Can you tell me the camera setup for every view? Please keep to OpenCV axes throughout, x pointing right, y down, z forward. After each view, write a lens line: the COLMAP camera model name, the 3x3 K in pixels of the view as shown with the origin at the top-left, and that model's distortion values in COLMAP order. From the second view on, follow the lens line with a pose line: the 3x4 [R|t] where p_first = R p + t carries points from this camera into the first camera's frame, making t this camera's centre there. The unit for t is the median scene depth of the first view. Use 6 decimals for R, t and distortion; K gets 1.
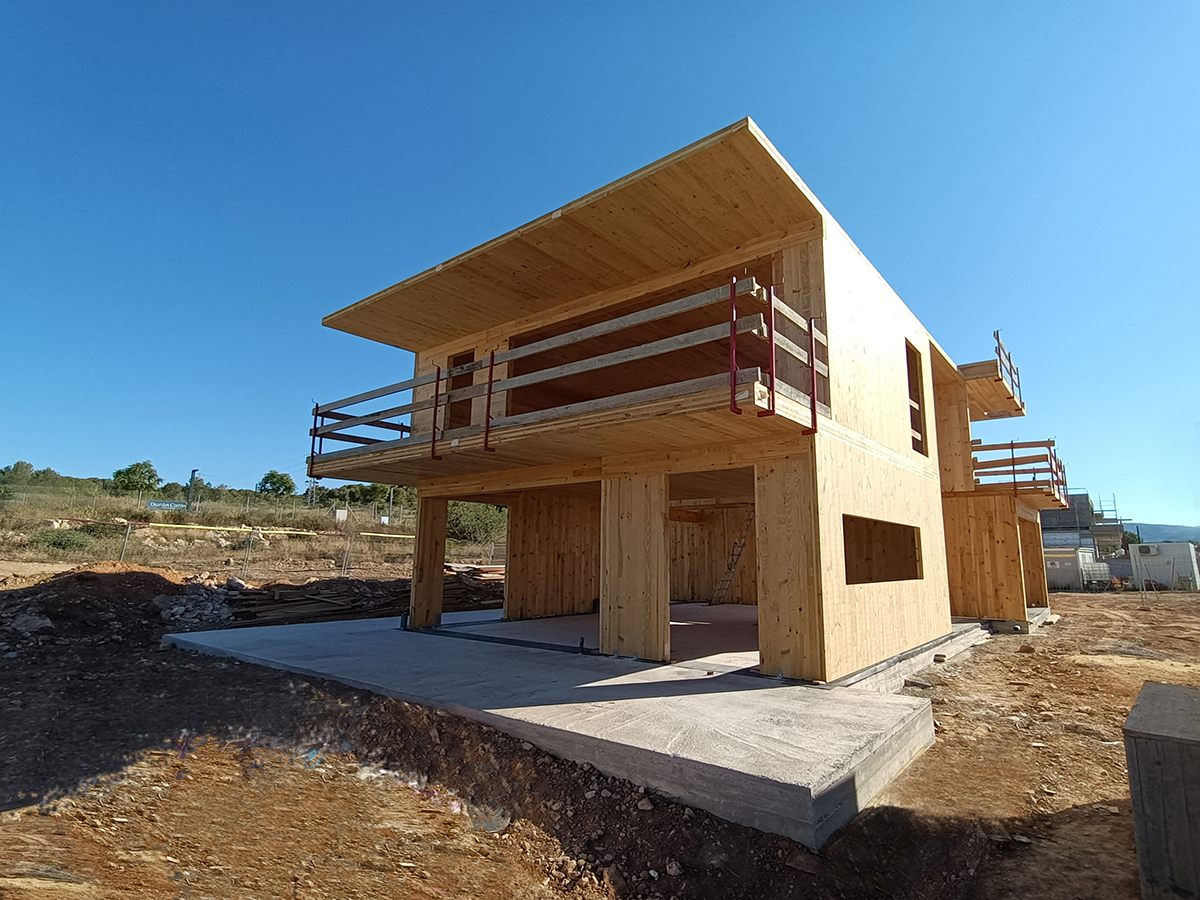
lens RADIAL K [[549.8, 0, 605.1], [0, 549.8, 447.7], [0, 0, 1]] dist [0.003630, 0.000739]
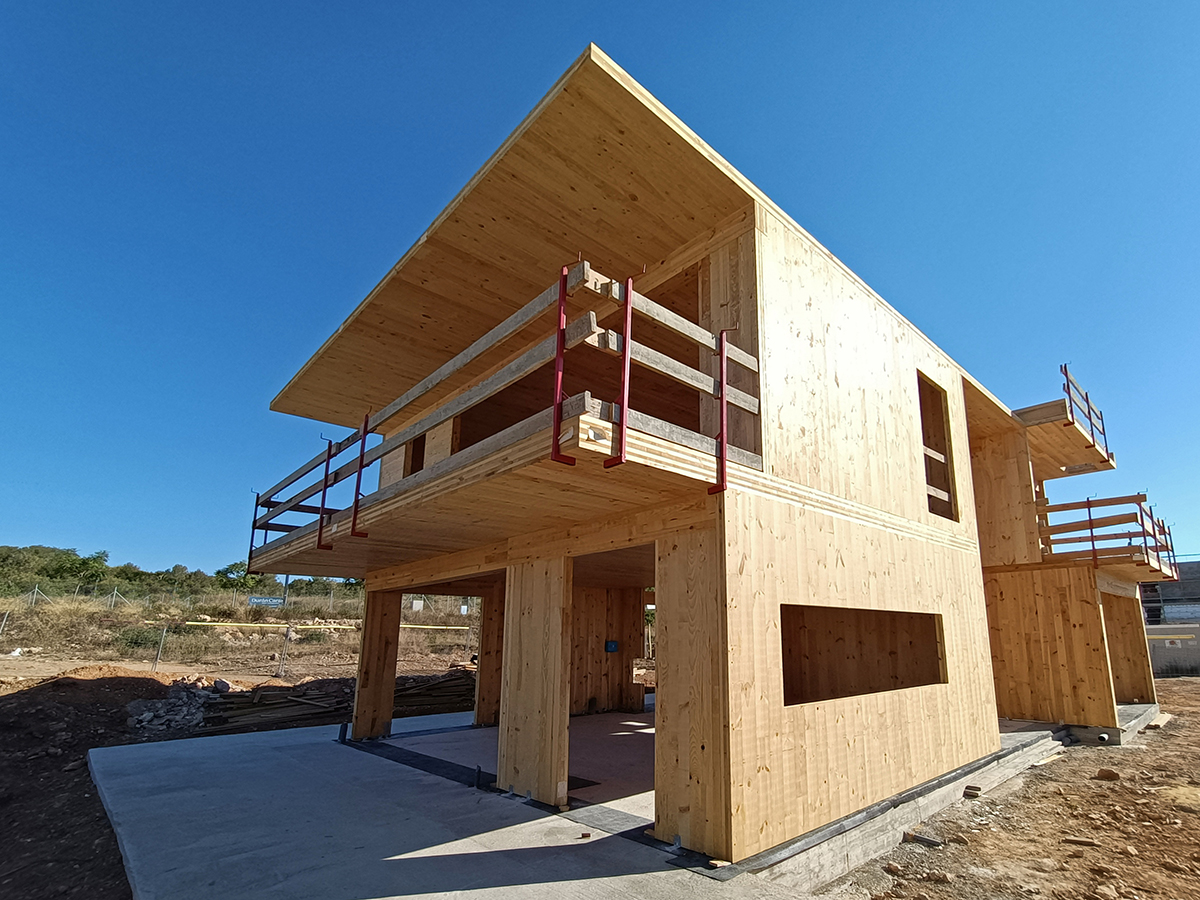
lens RADIAL K [[556.0, 0, 599.2], [0, 556.0, 526.7], [0, 0, 1]] dist [0.004874, 0.000958]
pose [[0.992530, -0.042983, -0.114175, 0.196884], [0.041961, 0.999055, -0.011340, 0.013338], [0.114554, 0.006465, 0.993396, 0.182695]]
